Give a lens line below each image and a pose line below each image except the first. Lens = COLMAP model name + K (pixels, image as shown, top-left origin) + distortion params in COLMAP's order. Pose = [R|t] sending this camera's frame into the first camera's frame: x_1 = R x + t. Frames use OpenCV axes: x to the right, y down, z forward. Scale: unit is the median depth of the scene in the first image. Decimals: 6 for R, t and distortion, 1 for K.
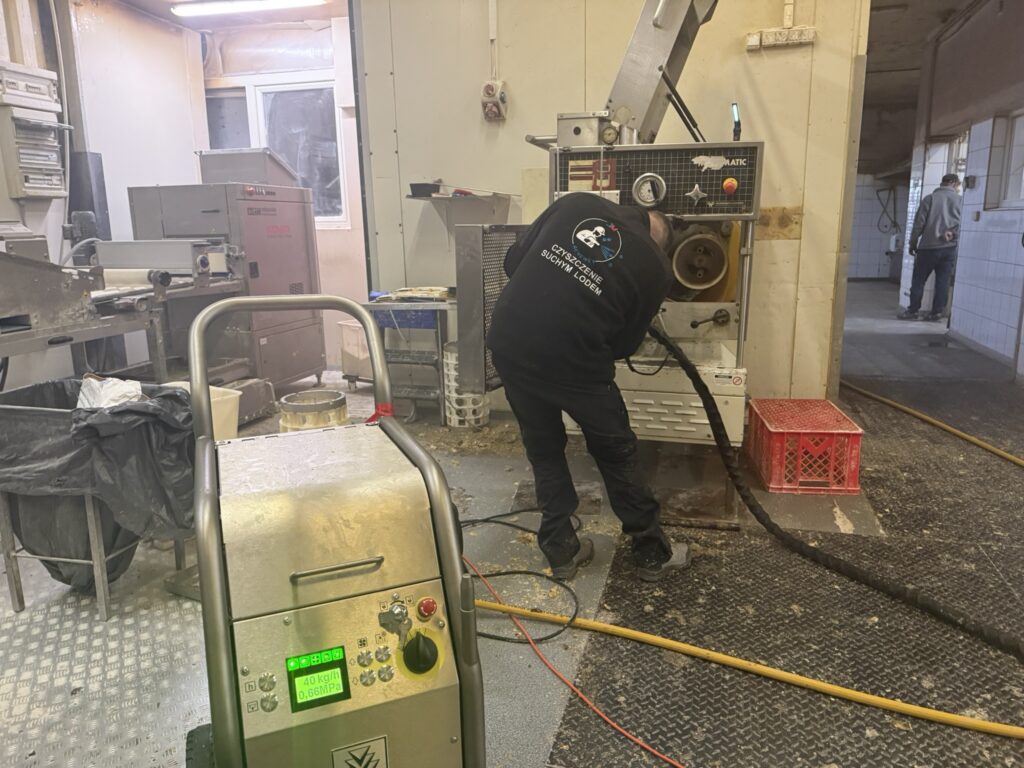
lens RADIAL K [[733.2, 0, 512.0], [0, 733.2, 384.0], [0, 0, 1]] dist [-0.004359, -0.001382]
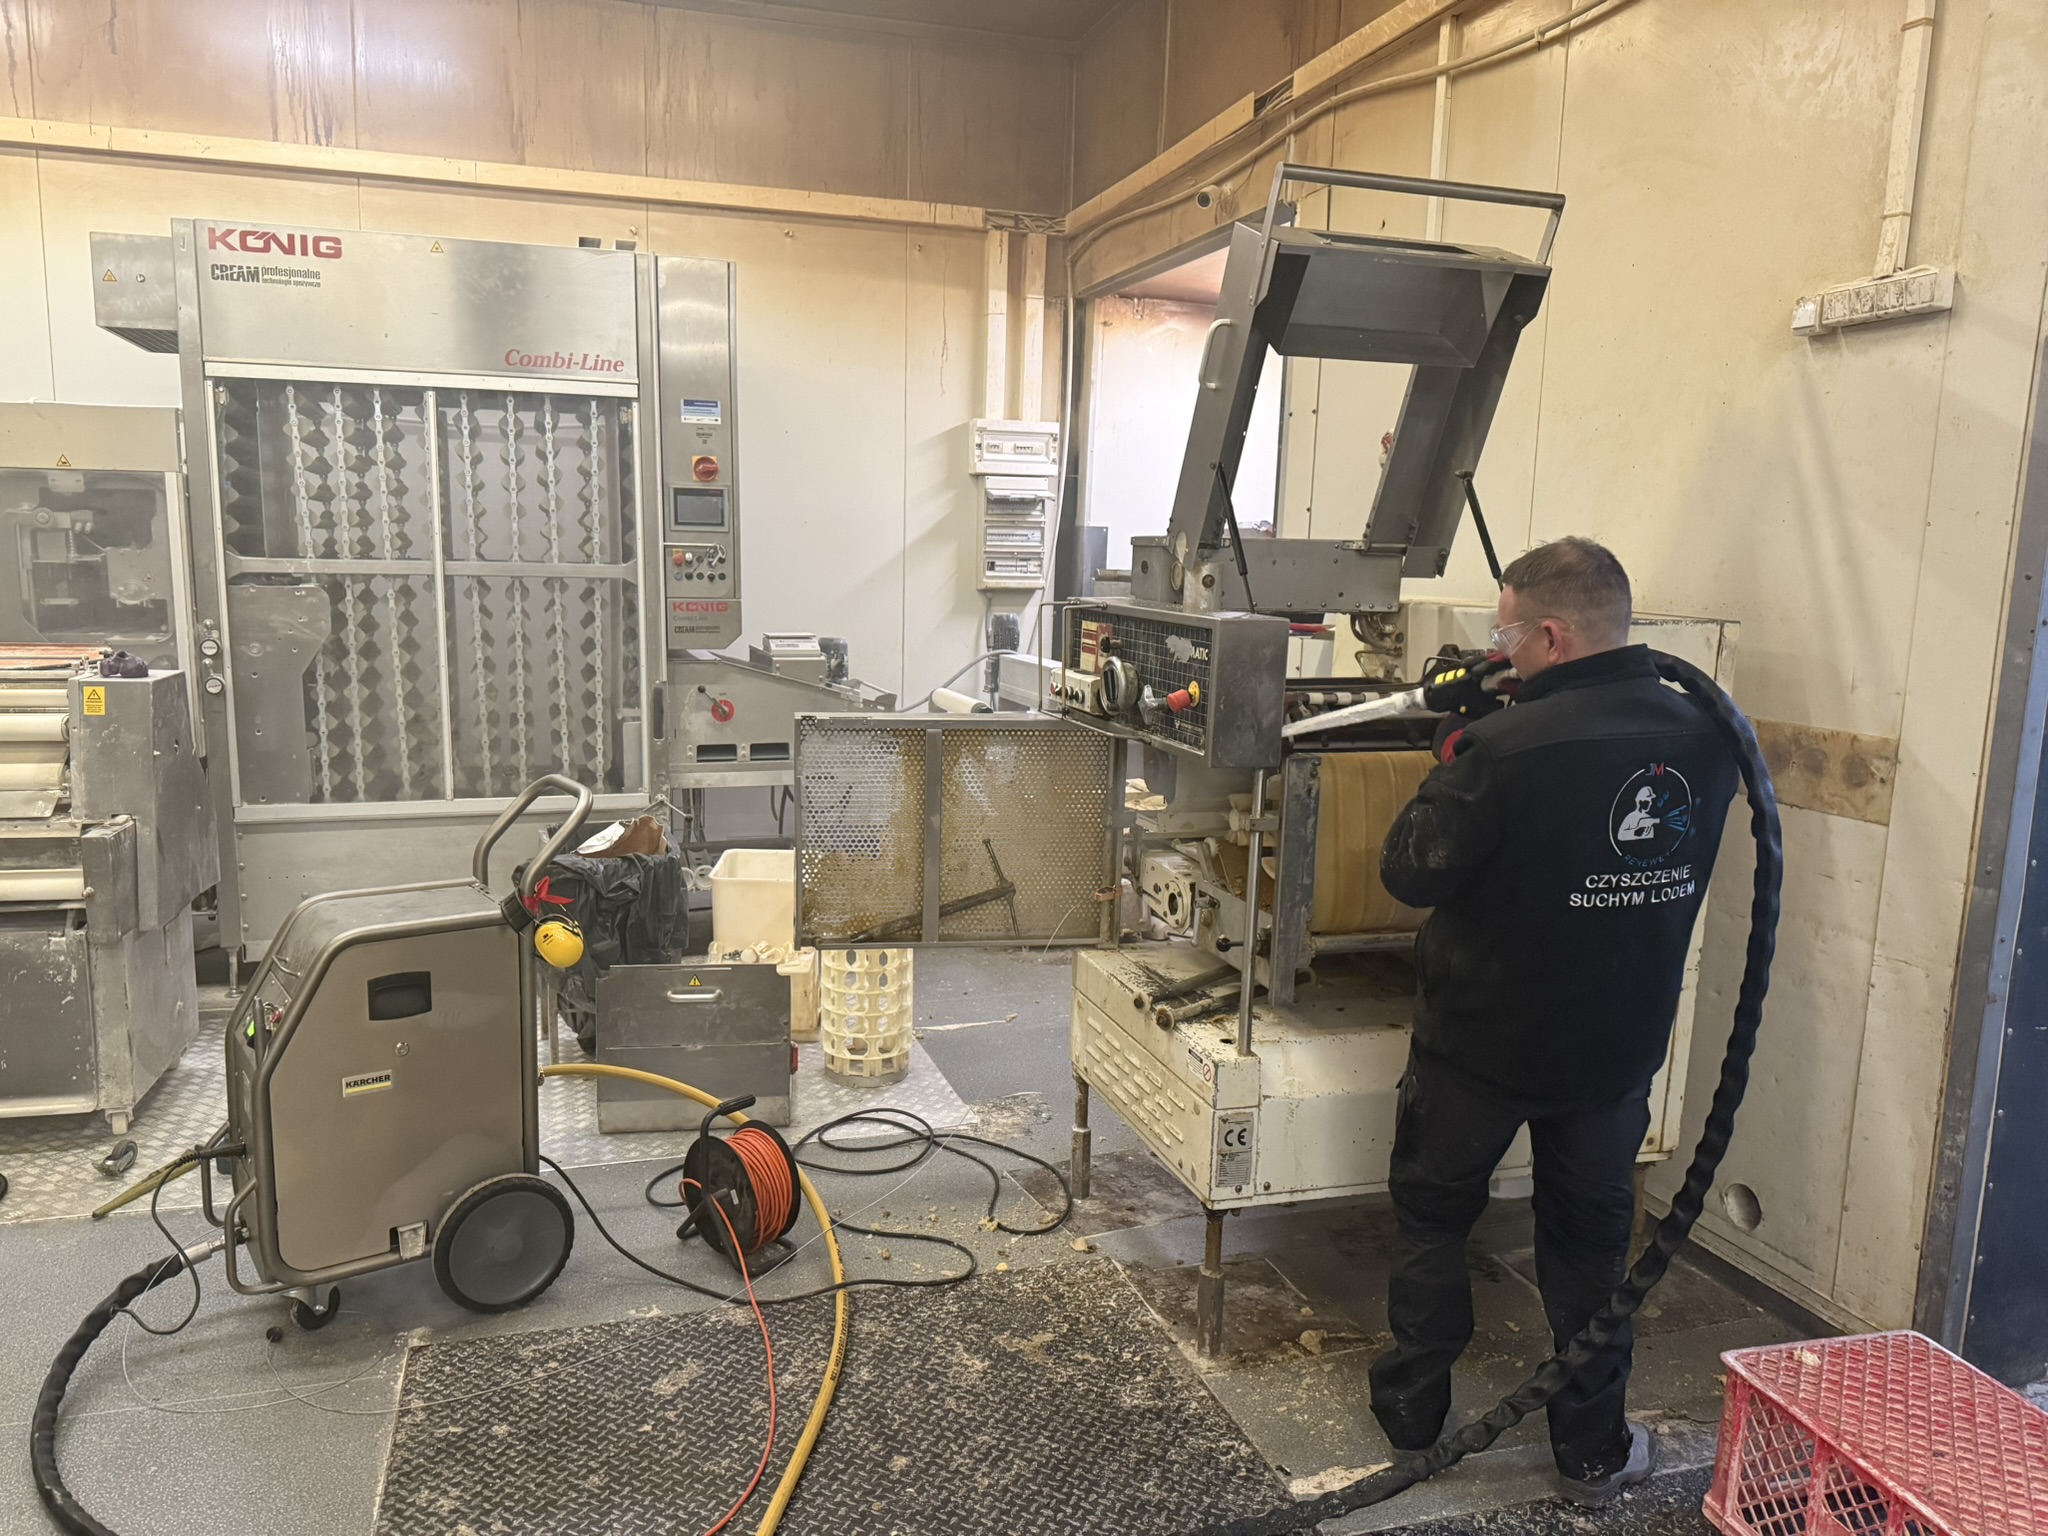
lens RADIAL K [[1466.3, 0, 1024.0], [0, 1466.3, 768.0], [0, 0, 1]] dist [-0.004359, -0.001382]
pose [[0.534951, 0.150093, -0.831444, 0.766312], [-0.208498, 0.977110, 0.042242, -0.167096], [0.818753, 0.150757, 0.554000, 0.238207]]
